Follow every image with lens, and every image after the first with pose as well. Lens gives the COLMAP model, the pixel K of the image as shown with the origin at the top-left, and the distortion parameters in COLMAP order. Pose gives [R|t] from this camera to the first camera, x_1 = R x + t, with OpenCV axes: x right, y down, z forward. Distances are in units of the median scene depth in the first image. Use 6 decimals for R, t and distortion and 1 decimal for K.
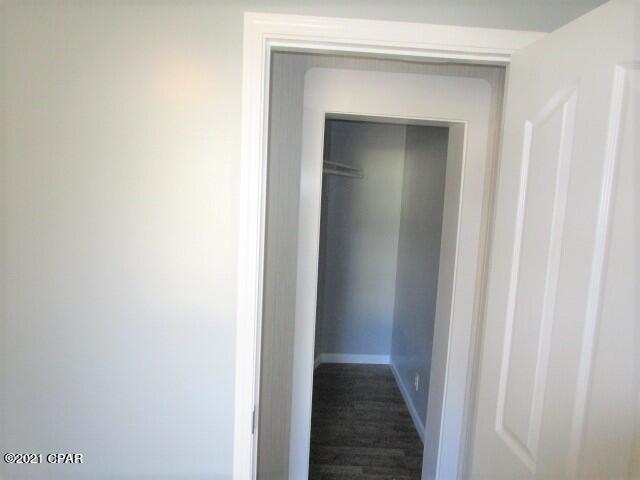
lens RADIAL K [[462.6, 0, 317.8], [0, 462.6, 237.9], [0, 0, 1]] dist [-0.014908, 0.001141]
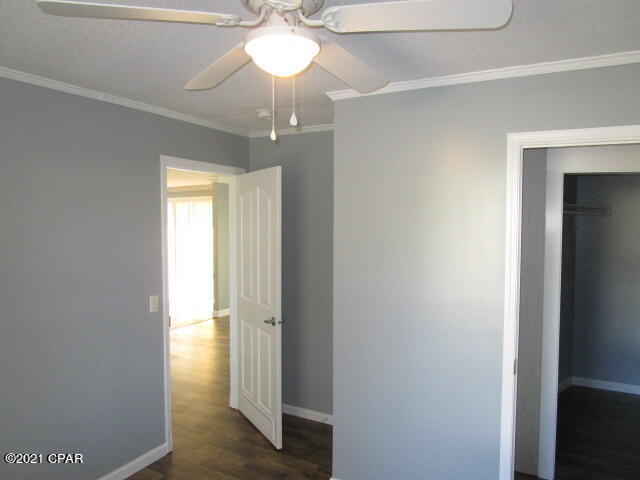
lens RADIAL K [[462.6, 0, 317.8], [0, 462.6, 237.9], [0, 0, 1]] dist [-0.014908, 0.001141]
pose [[0.872534, -0.021112, -0.488096, 0.043095], [-0.021732, 0.996400, -0.081946, 0.058223], [0.488069, 0.082108, 0.868934, -0.569285]]
